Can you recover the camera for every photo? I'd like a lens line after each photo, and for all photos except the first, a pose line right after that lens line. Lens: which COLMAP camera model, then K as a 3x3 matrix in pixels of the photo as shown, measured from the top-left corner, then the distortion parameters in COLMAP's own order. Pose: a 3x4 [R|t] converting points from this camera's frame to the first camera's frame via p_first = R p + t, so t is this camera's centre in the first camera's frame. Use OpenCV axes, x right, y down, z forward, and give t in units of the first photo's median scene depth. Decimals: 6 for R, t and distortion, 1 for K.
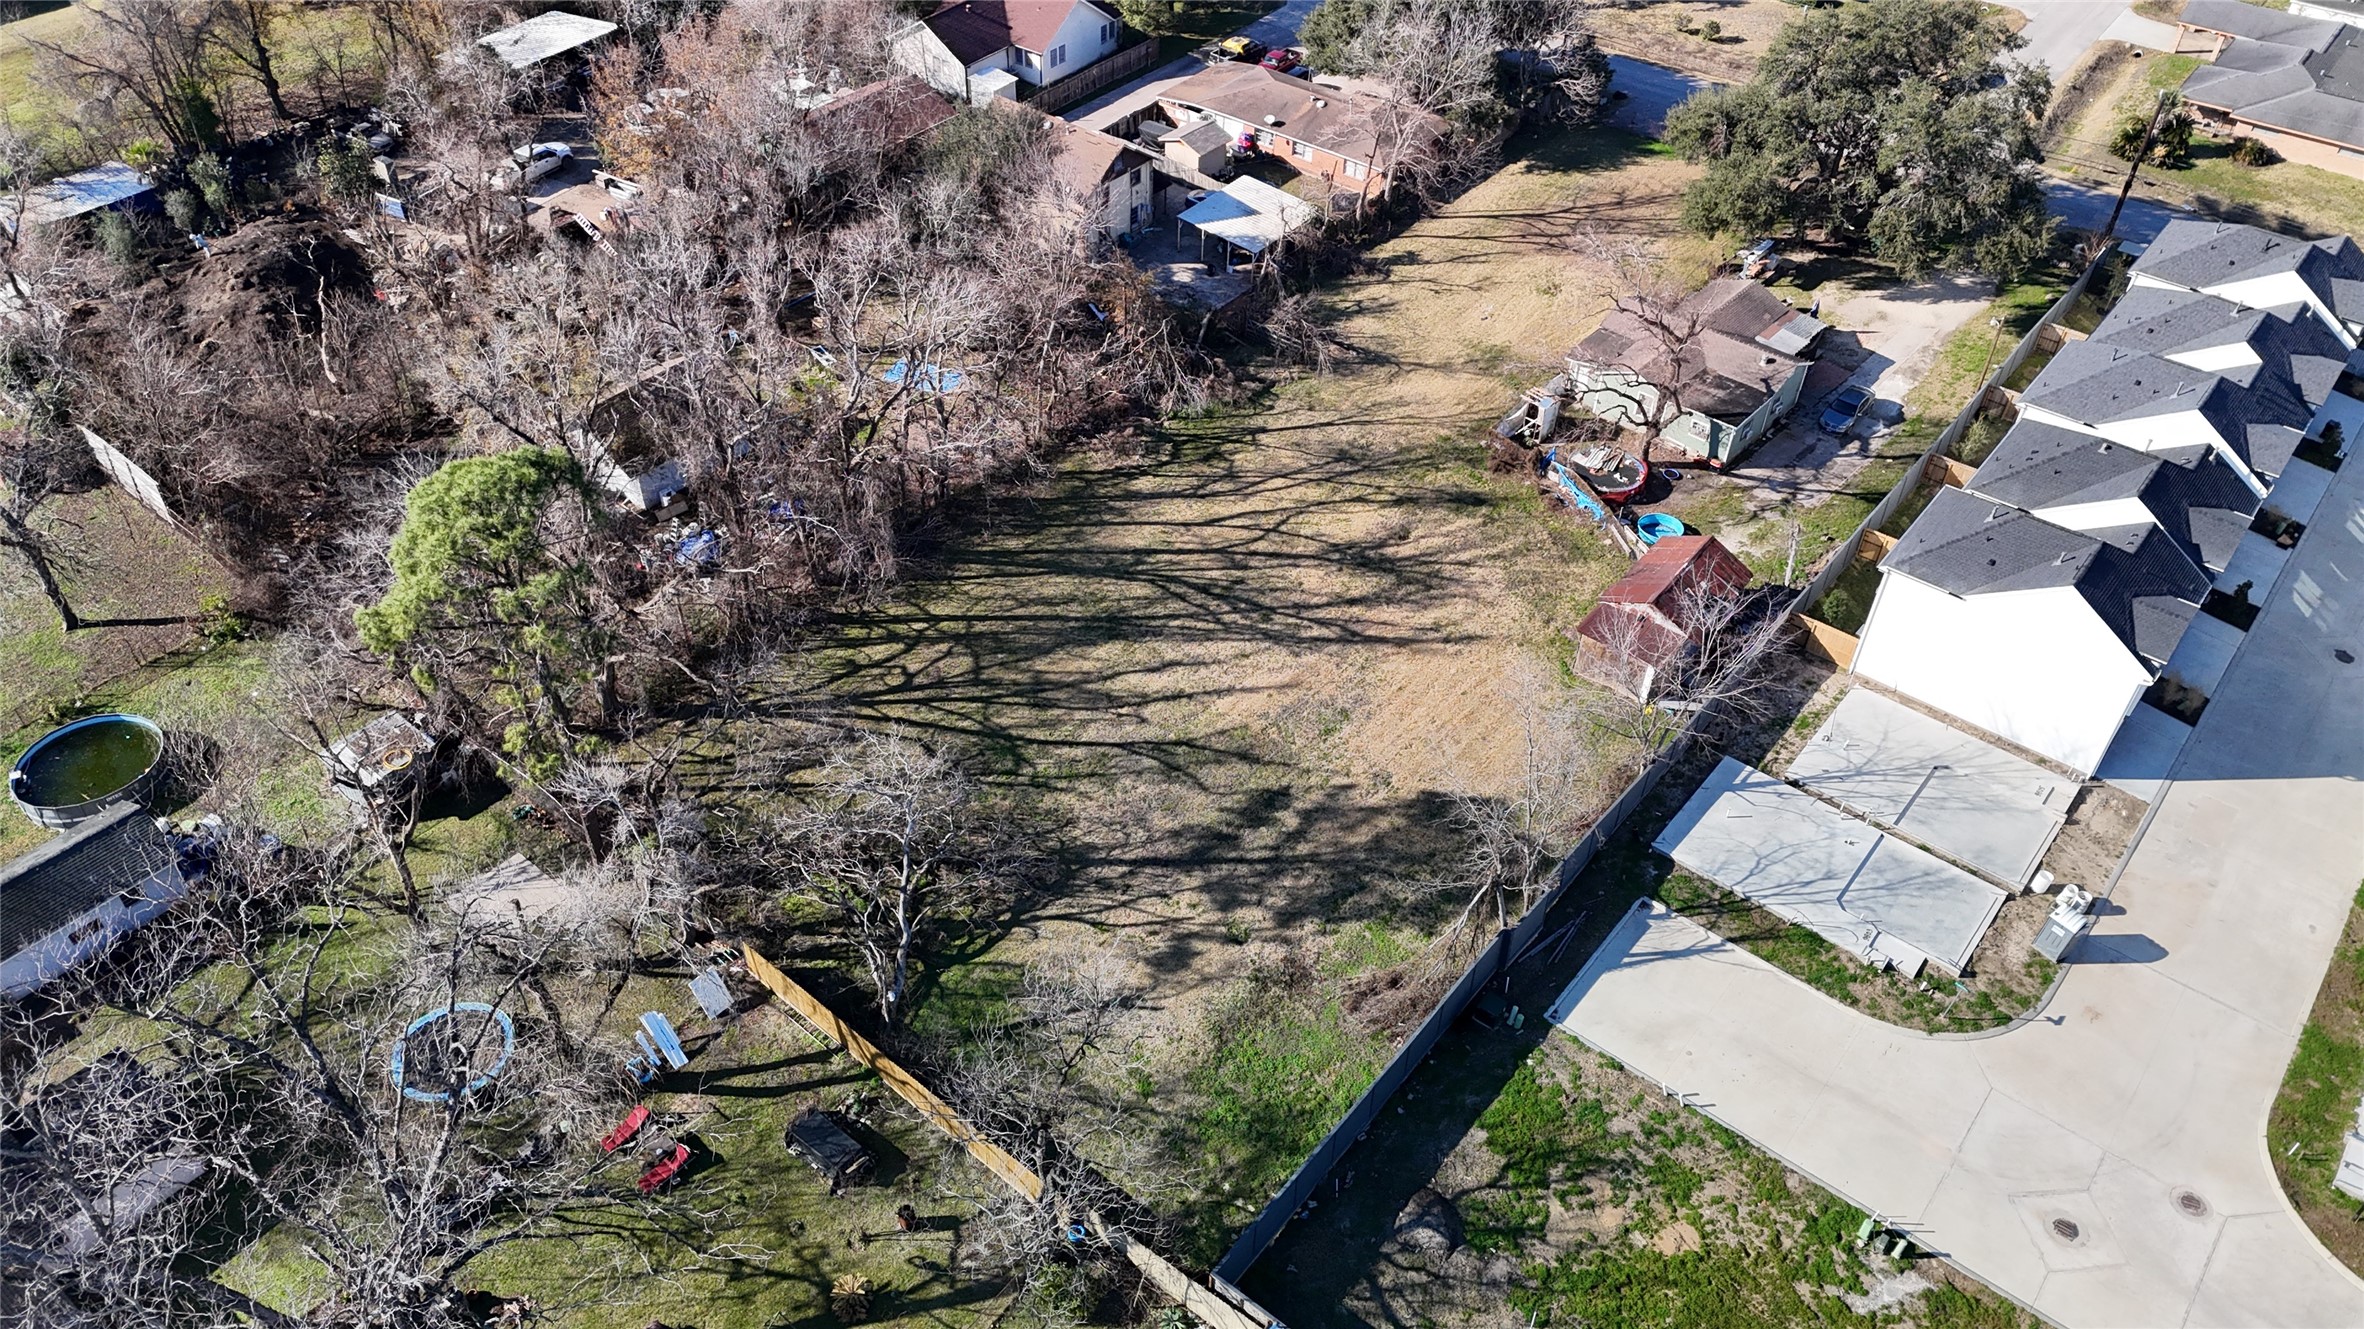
lens RADIAL K [[1744.0, 0, 1169.0], [0, 1744.0, 650.6], [0, 0, 1]] dist [0.069319, -0.069646]
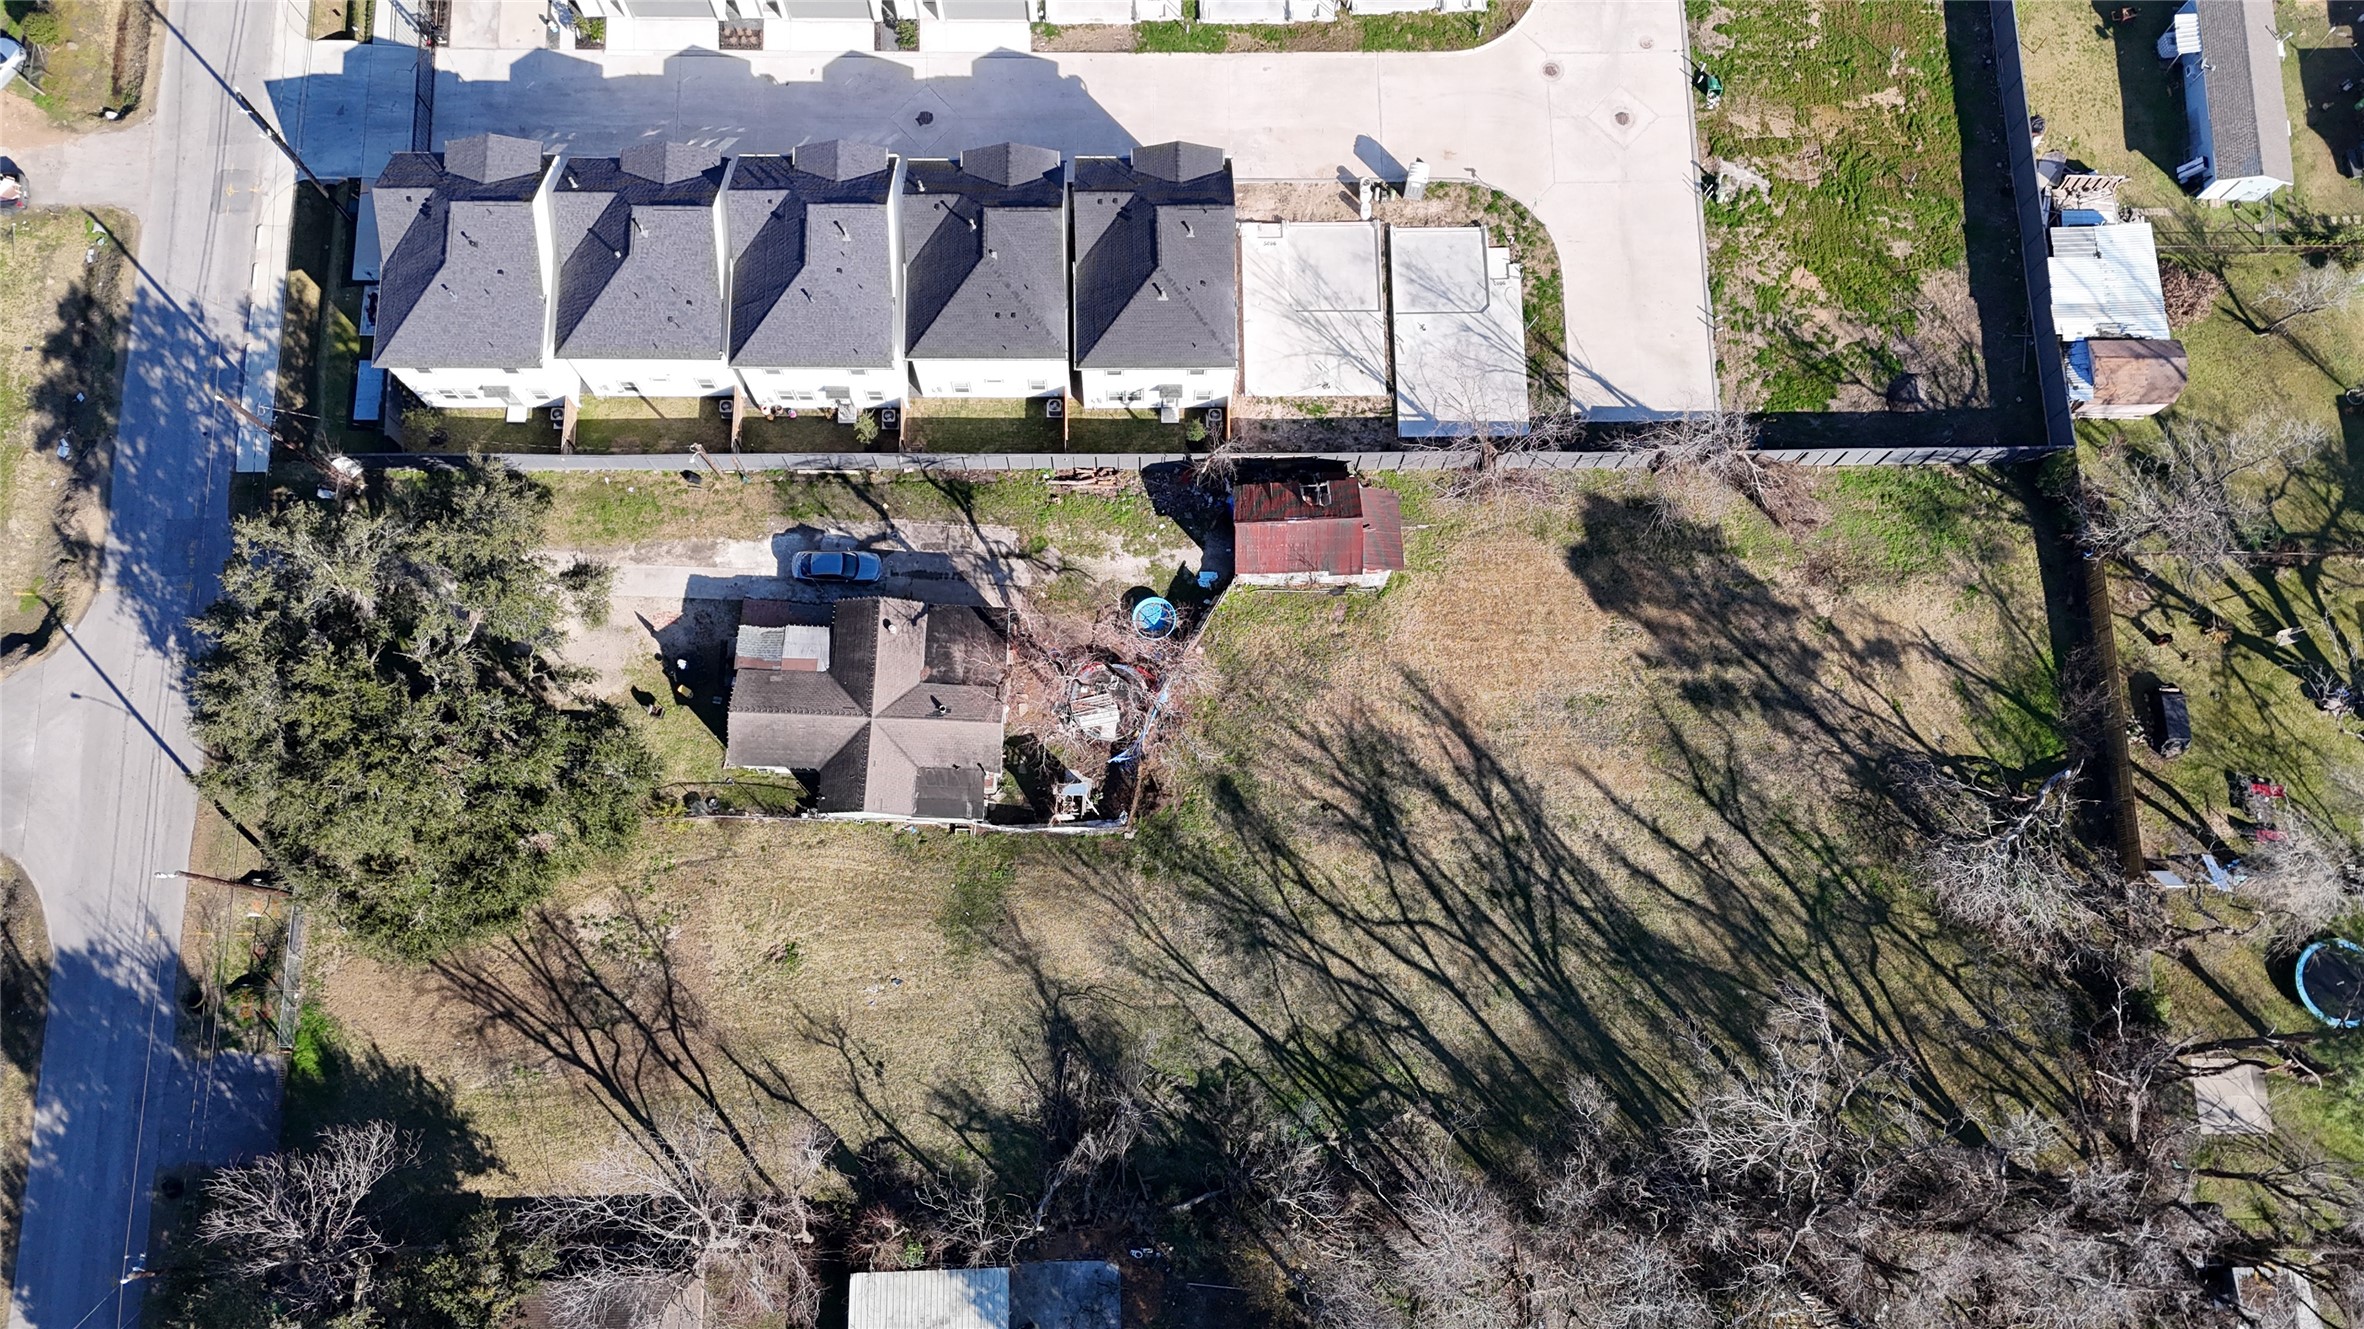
lens RADIAL K [[1744.0, 0, 1178.3], [0, 1744.0, 664.8], [0, 0, 1]] dist [0.069319, -0.069646]
pose [[-0.642296, -0.749220, 0.161632, 0.096745], [0.483813, -0.232763, 0.843651, -0.980389], [-0.594458, 0.620073, 0.511985, 0.529411]]
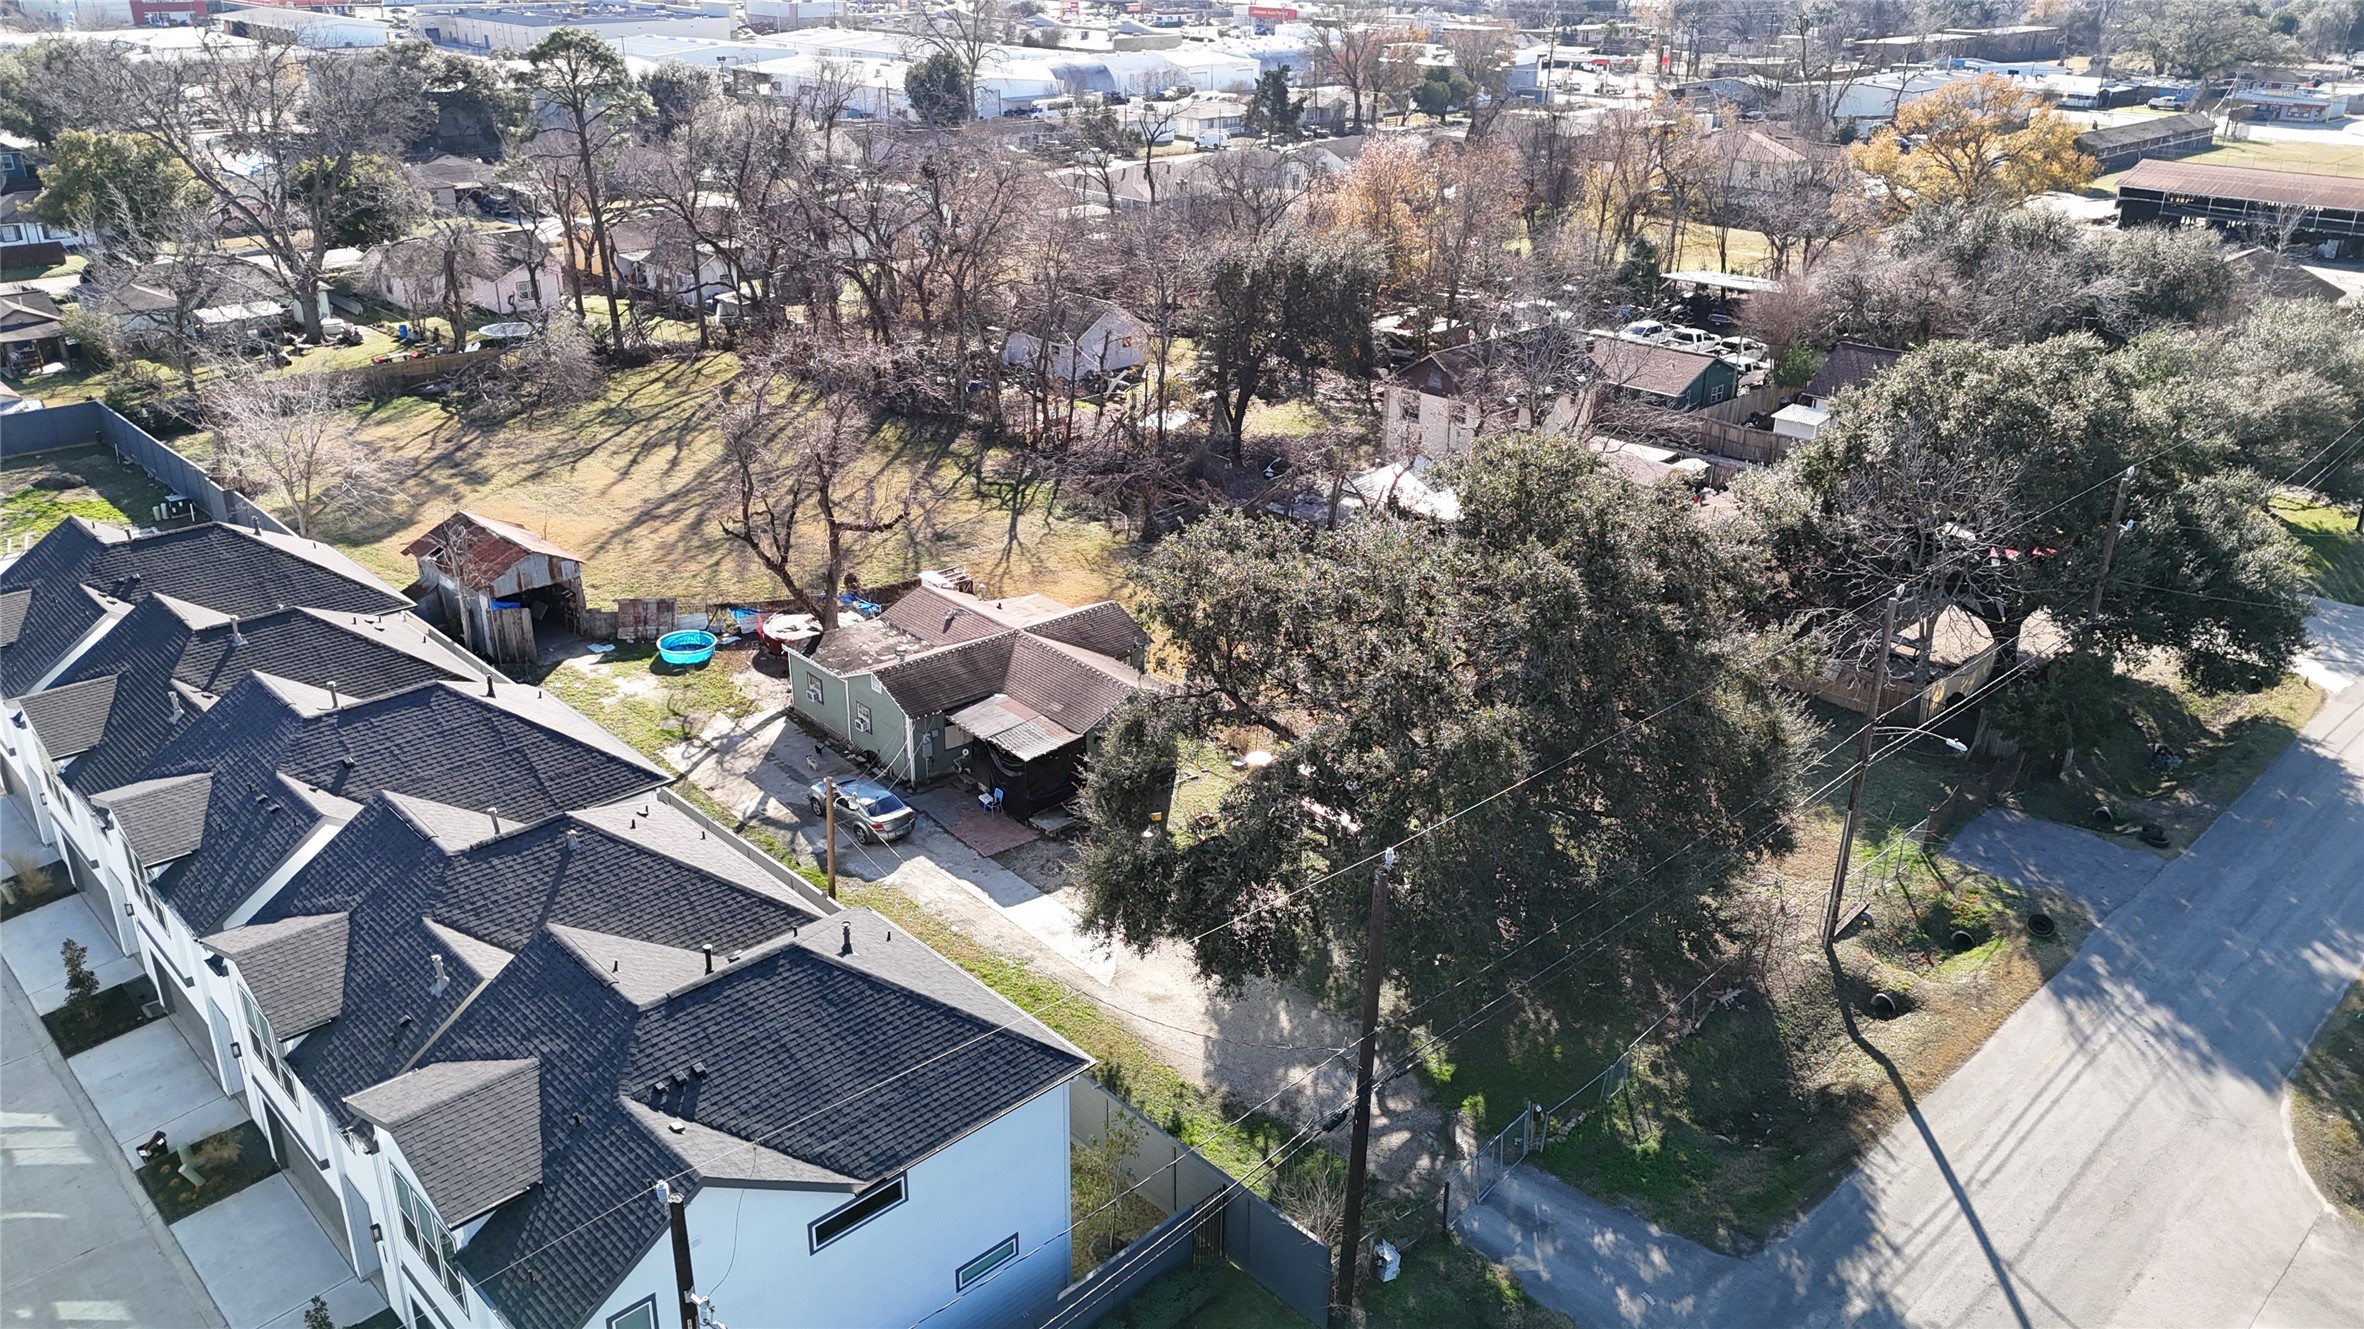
lens RADIAL K [[1744.0, 0, 1195.0], [0, 1744.0, 677.3], [0, 0, 1]] dist [0.069319, -0.069646]
pose [[-0.114769, 0.384429, -0.915993, 1.046956], [-0.667232, 0.653295, 0.357779, -0.527491], [0.735954, 0.652242, 0.181525, 1.109152]]
